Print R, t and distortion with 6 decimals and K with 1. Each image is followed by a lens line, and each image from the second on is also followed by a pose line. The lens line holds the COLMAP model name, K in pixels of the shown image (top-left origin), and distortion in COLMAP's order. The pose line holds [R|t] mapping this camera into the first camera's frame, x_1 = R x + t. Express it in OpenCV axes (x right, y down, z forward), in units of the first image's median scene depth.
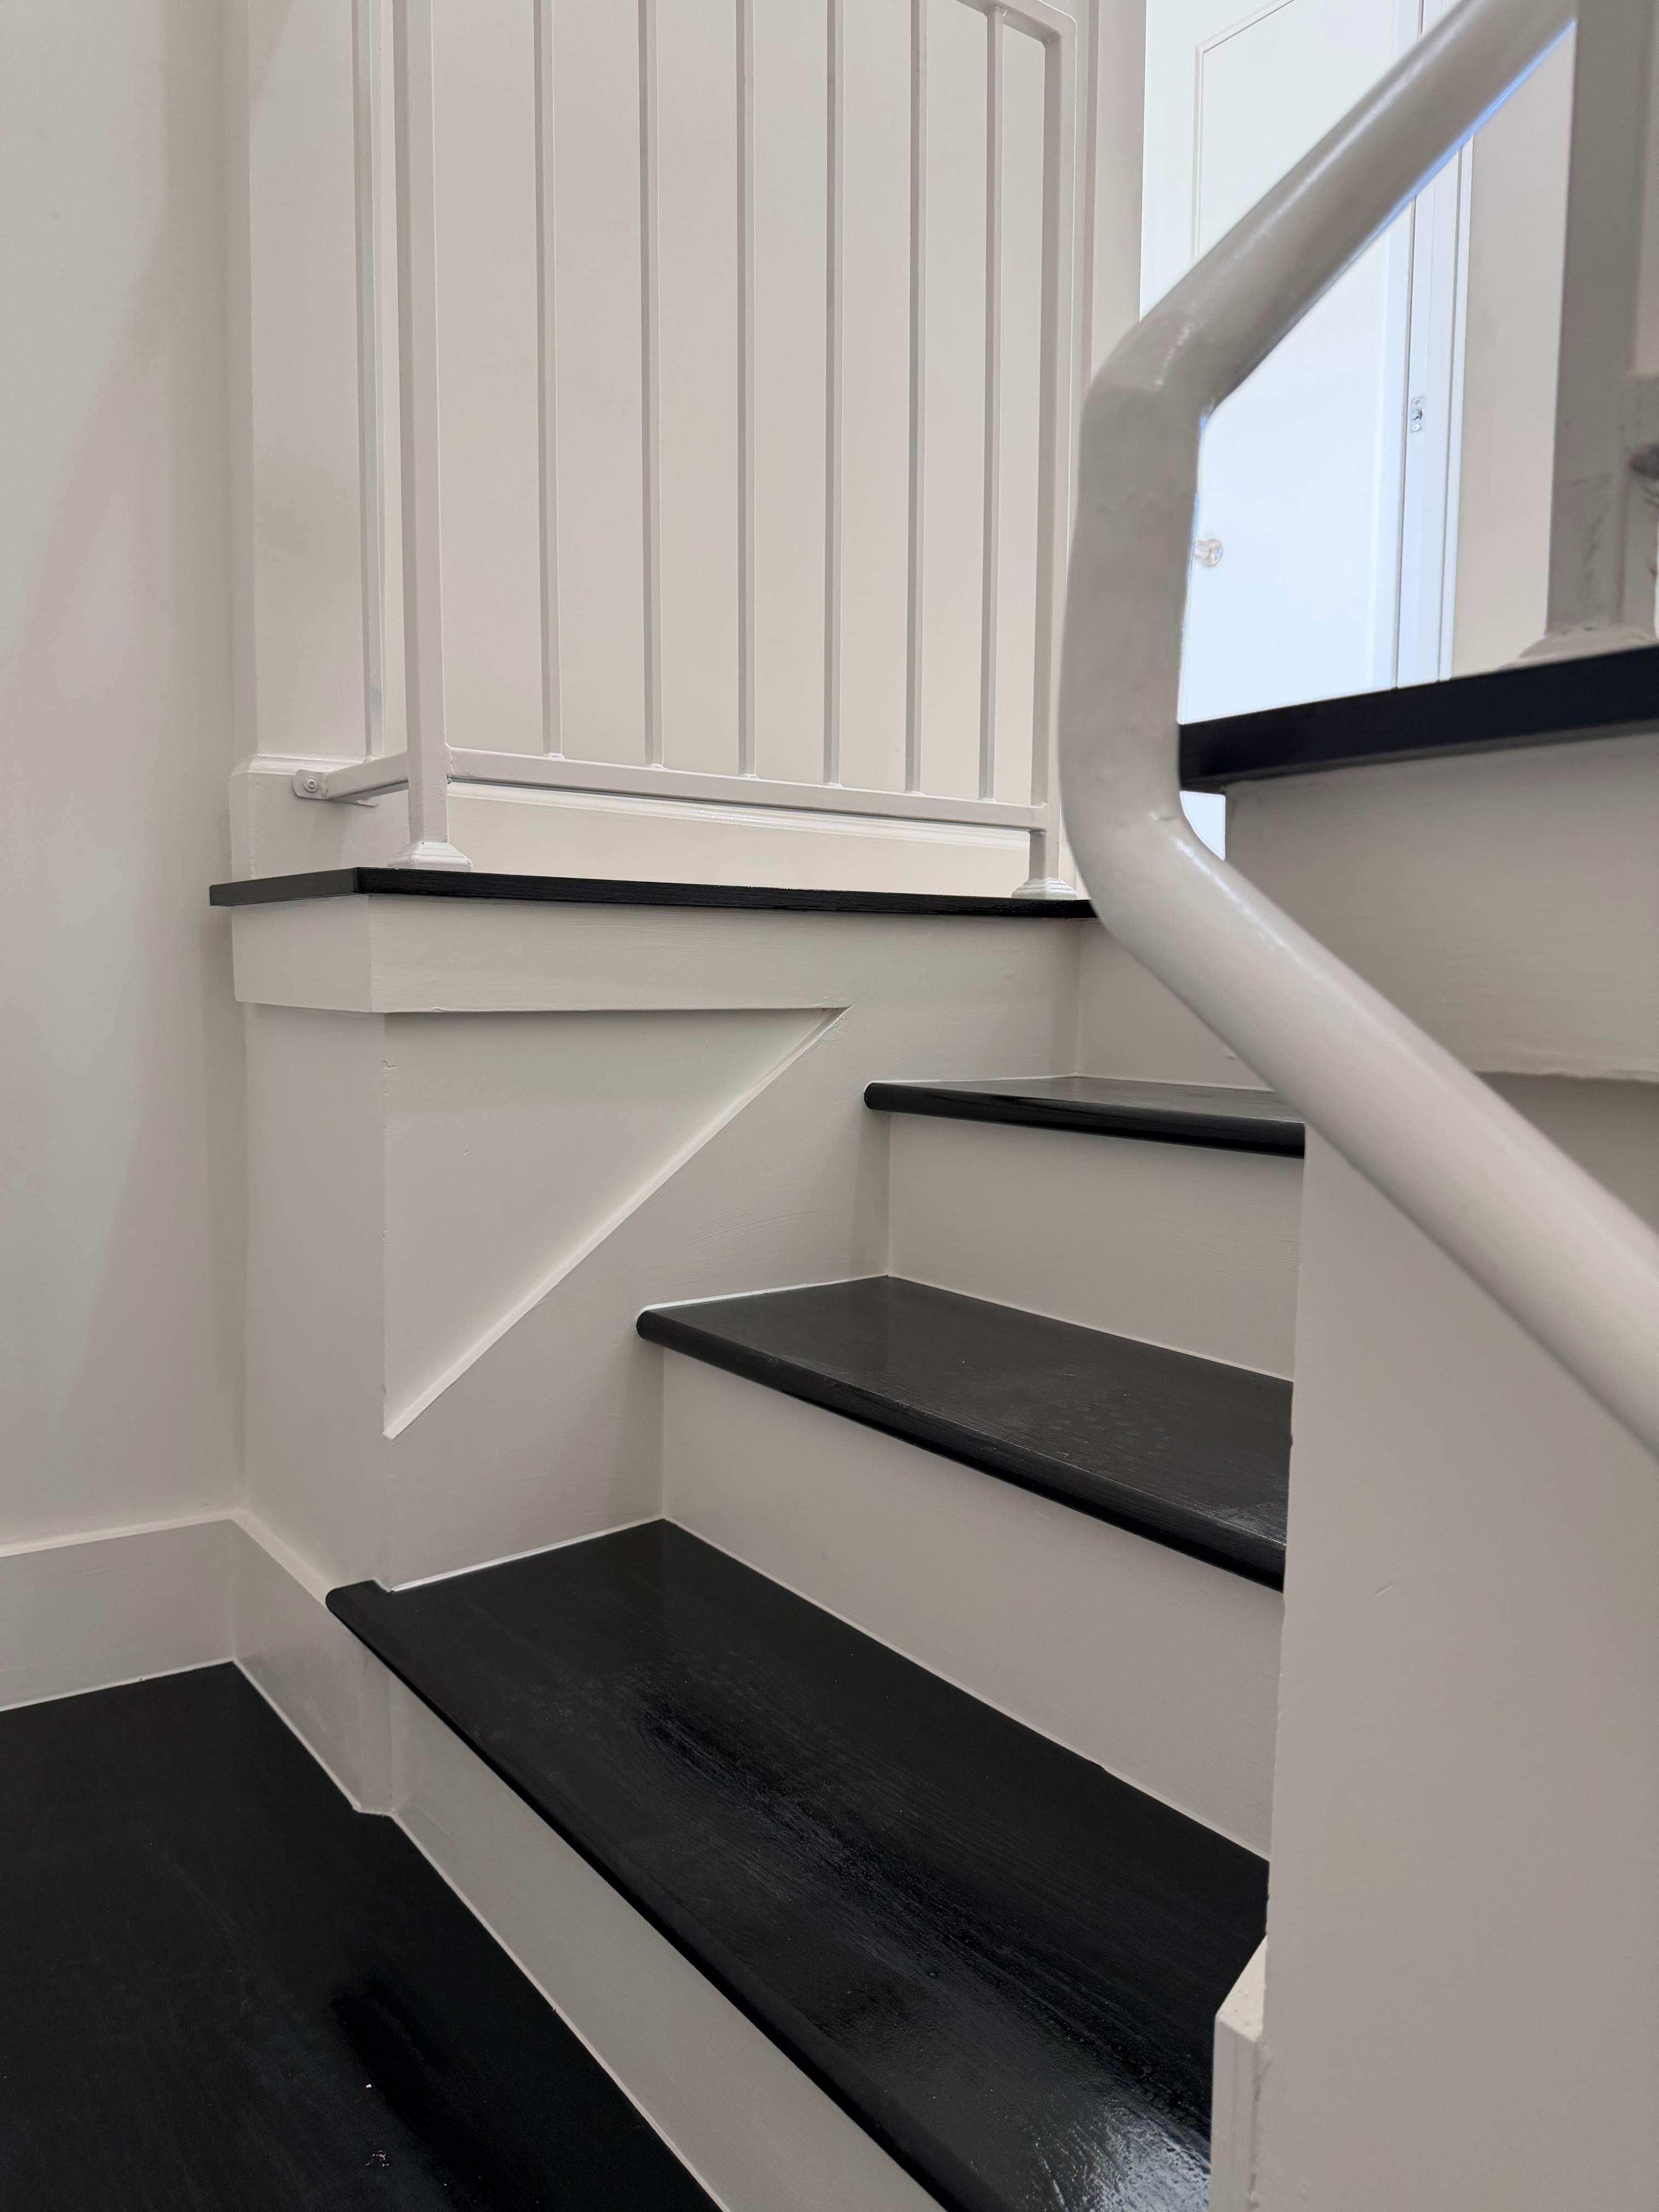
lens RADIAL K [[1560.2, 0, 835.4], [0, 1560.2, 1112.2], [0, 0, 1]] dist [0.061148, -0.063423]
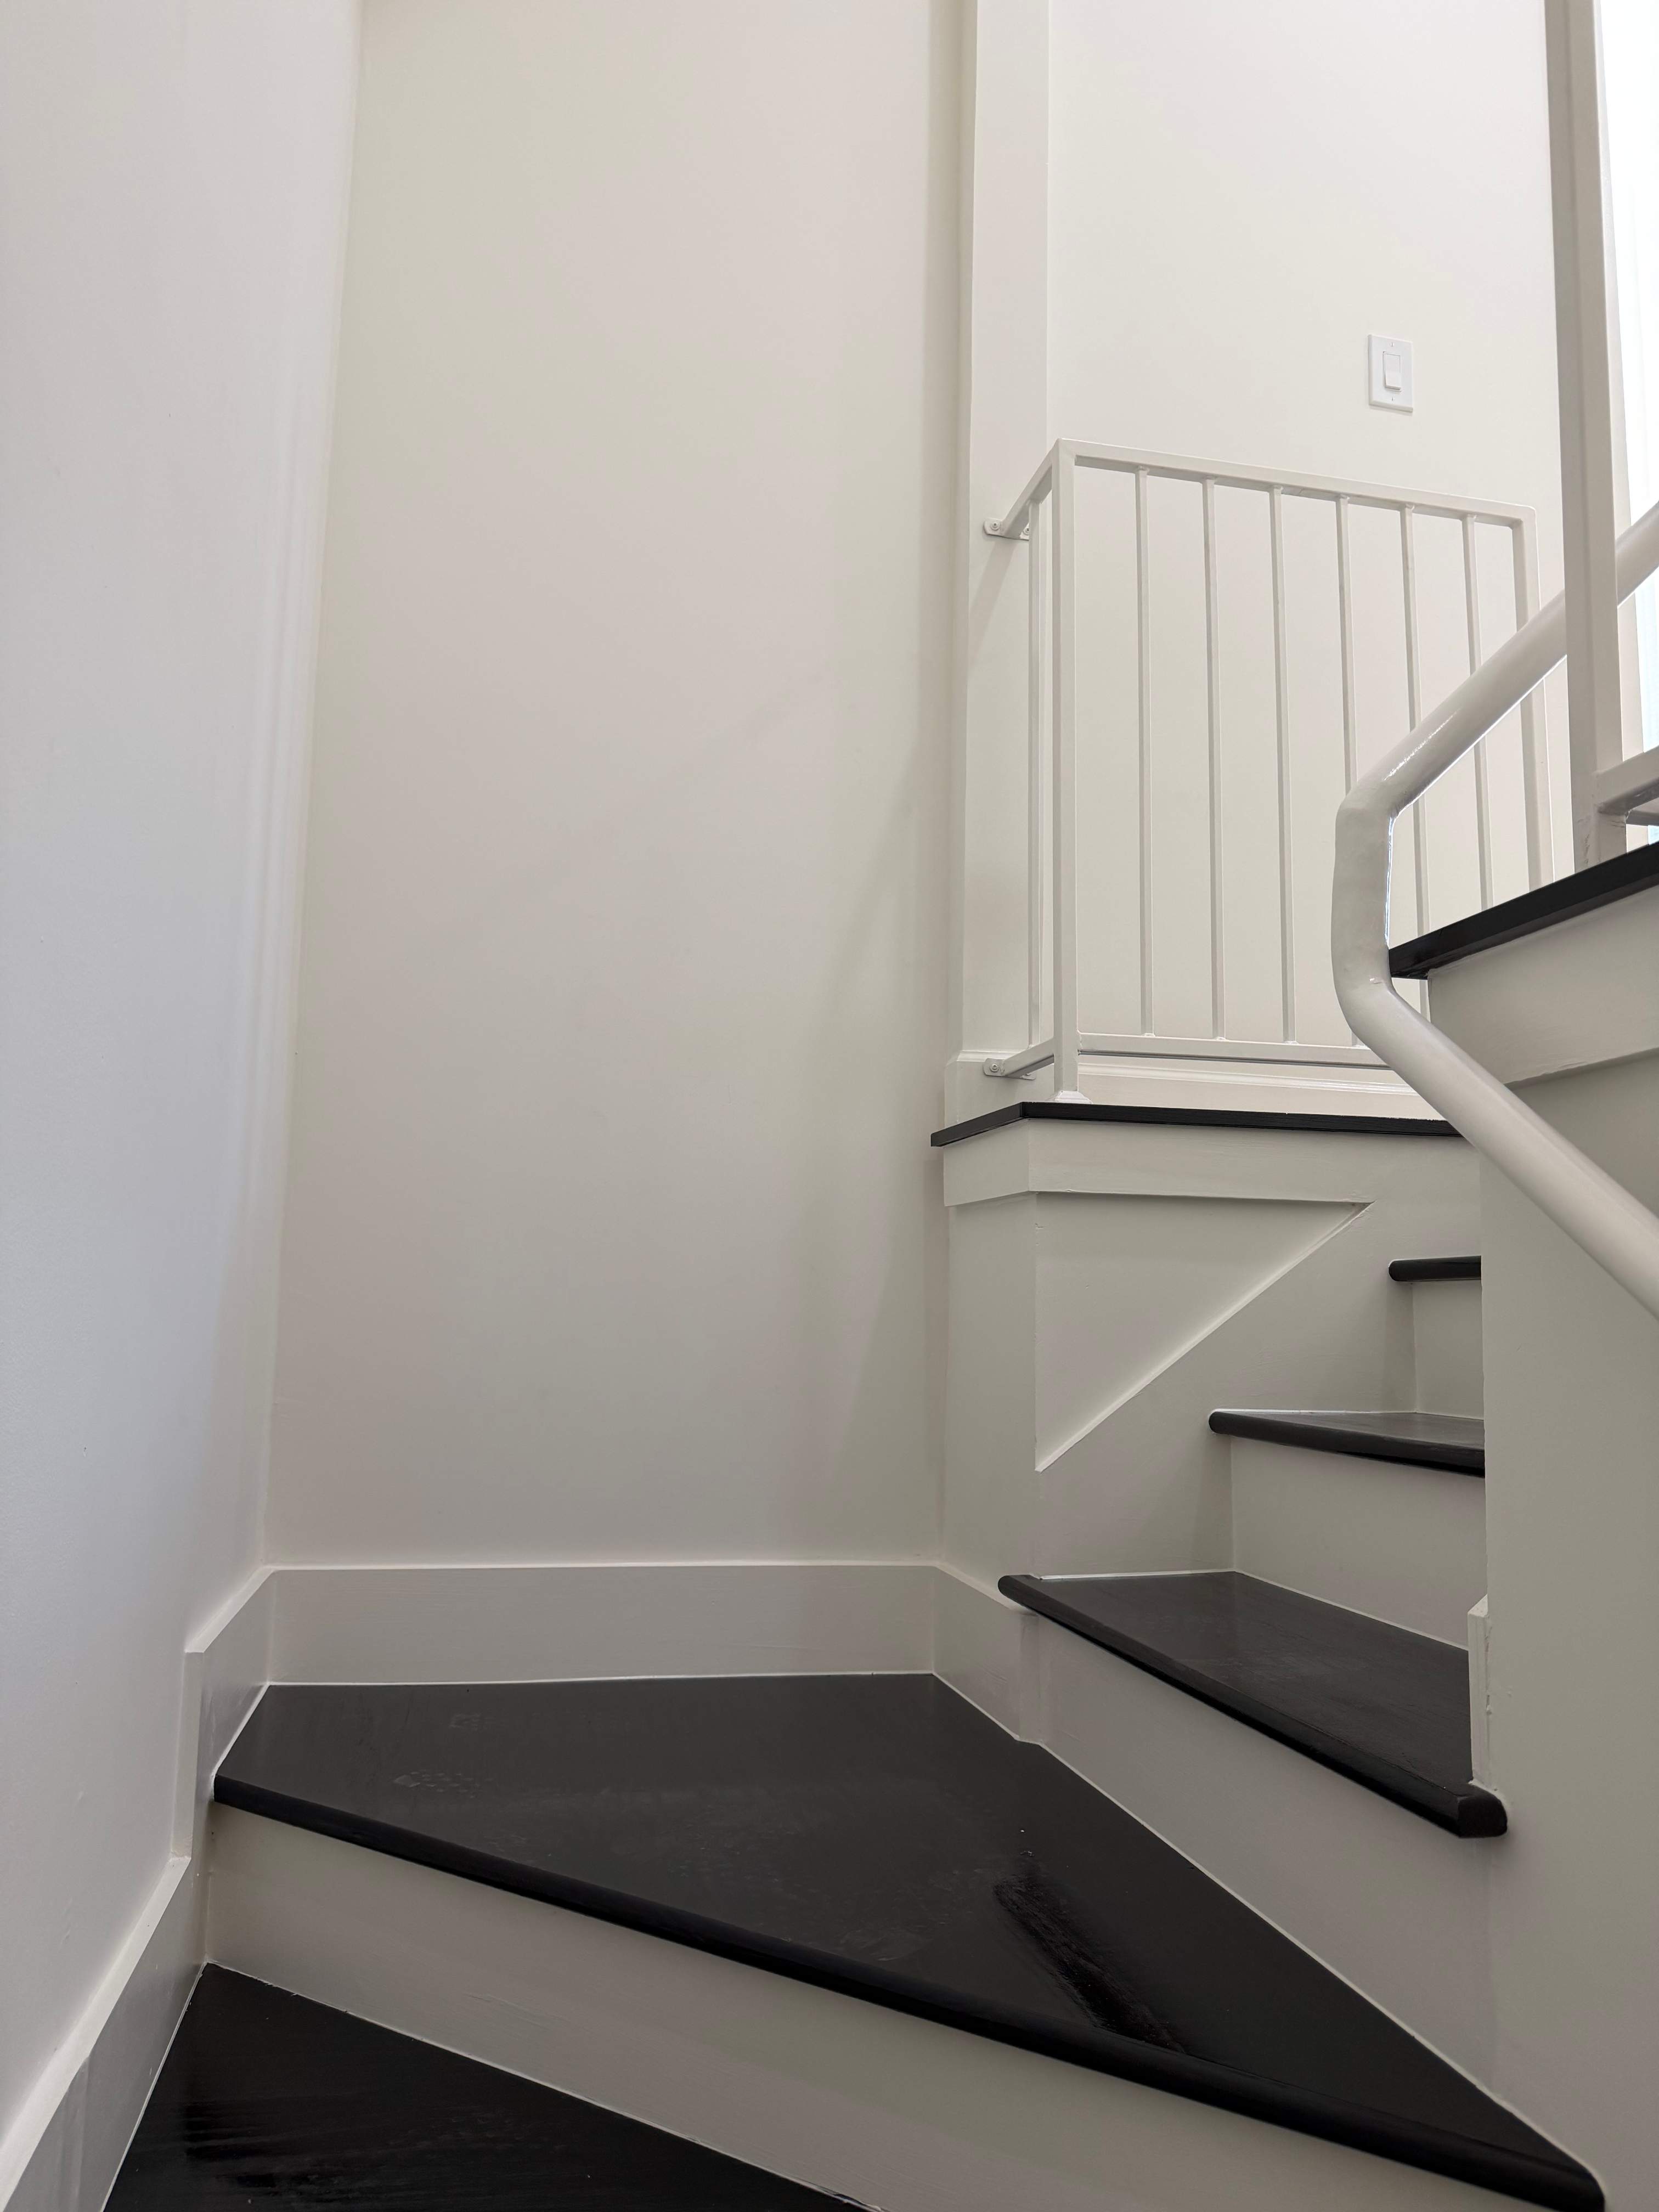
lens RADIAL K [[1566.5, 0, 820.8], [0, 1566.5, 1109.3], [0, 0, 1]] dist [0.070224, -0.107112]
pose [[0.913648, -0.050662, -0.403337, 0.137980], [-0.040466, 0.975940, -0.214251, 0.178592], [0.404487, 0.212072, 0.889616, -0.456152]]
